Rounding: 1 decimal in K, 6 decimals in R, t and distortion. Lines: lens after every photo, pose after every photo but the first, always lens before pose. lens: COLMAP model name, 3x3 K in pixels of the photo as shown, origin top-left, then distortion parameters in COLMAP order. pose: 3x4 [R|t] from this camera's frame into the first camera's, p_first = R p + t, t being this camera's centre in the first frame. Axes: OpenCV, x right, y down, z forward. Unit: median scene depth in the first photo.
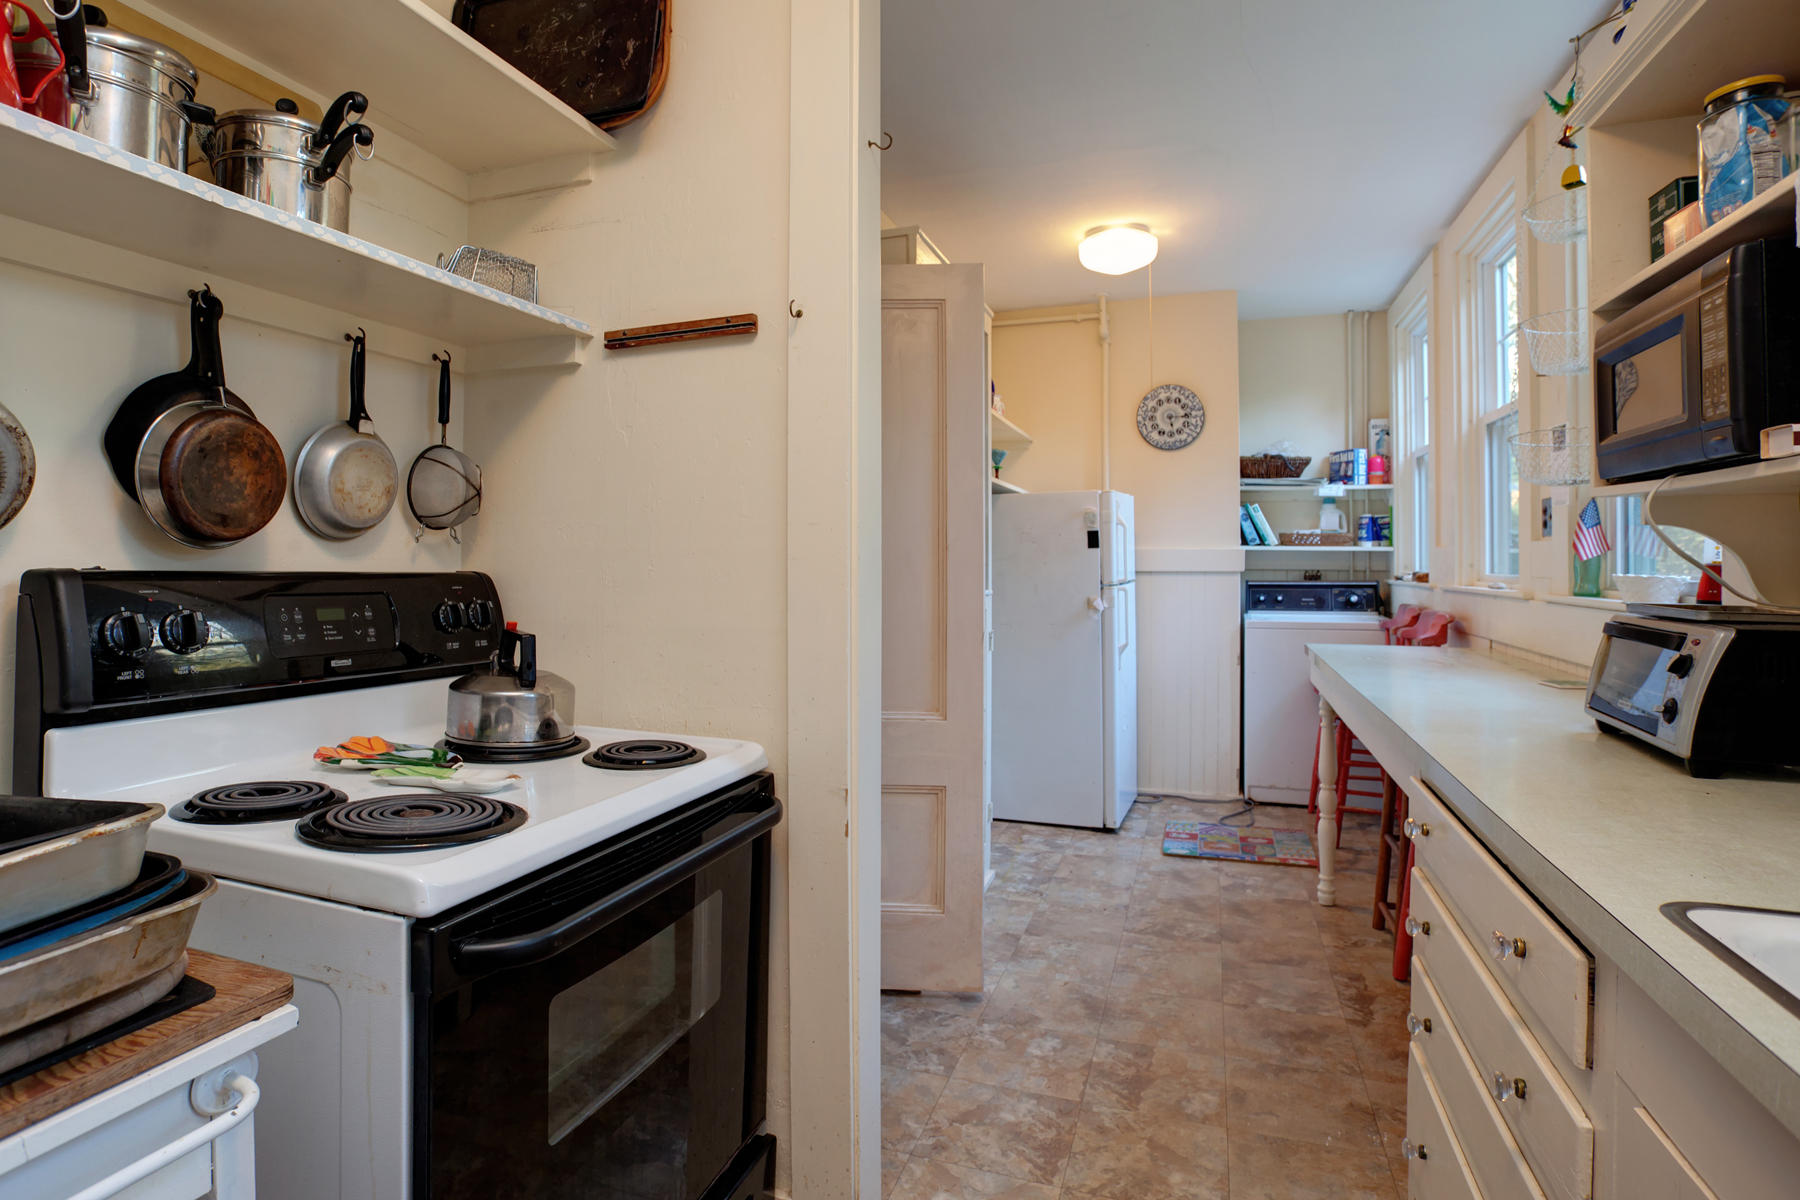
lens RADIAL K [[918.2, 0, 902.5], [0, 918.2, 560.0], [0, 0, 1]] dist [-0.036347, 0.001575]
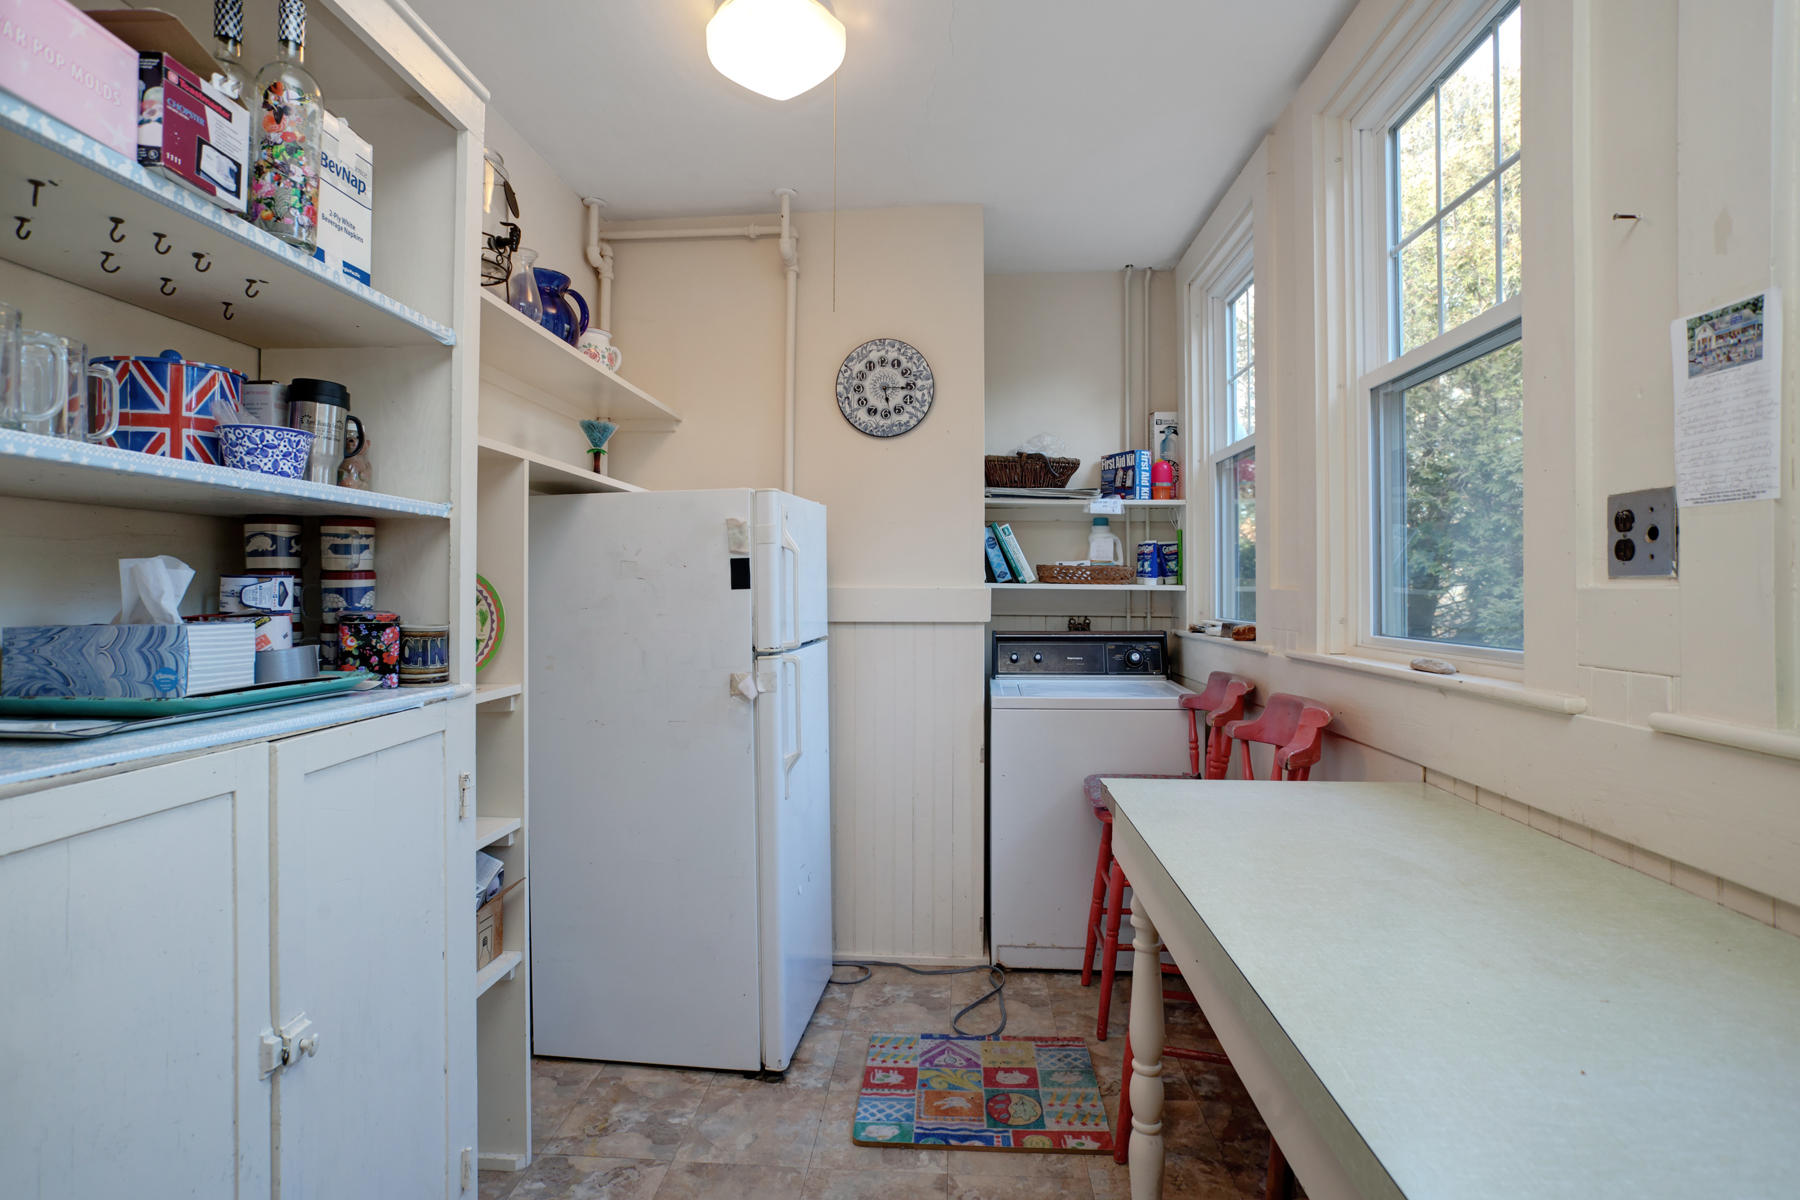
lens RADIAL K [[918.2, 0, 905.2], [0, 918.2, 597.0], [0, 0, 1]] dist [-0.036347, 0.001575]
pose [[0.964591, -0.000612, 0.263748, 0.131389], [-0.001620, 0.999965, 0.008246, -0.010828], [-0.263744, -0.008381, 0.964556, 0.354900]]
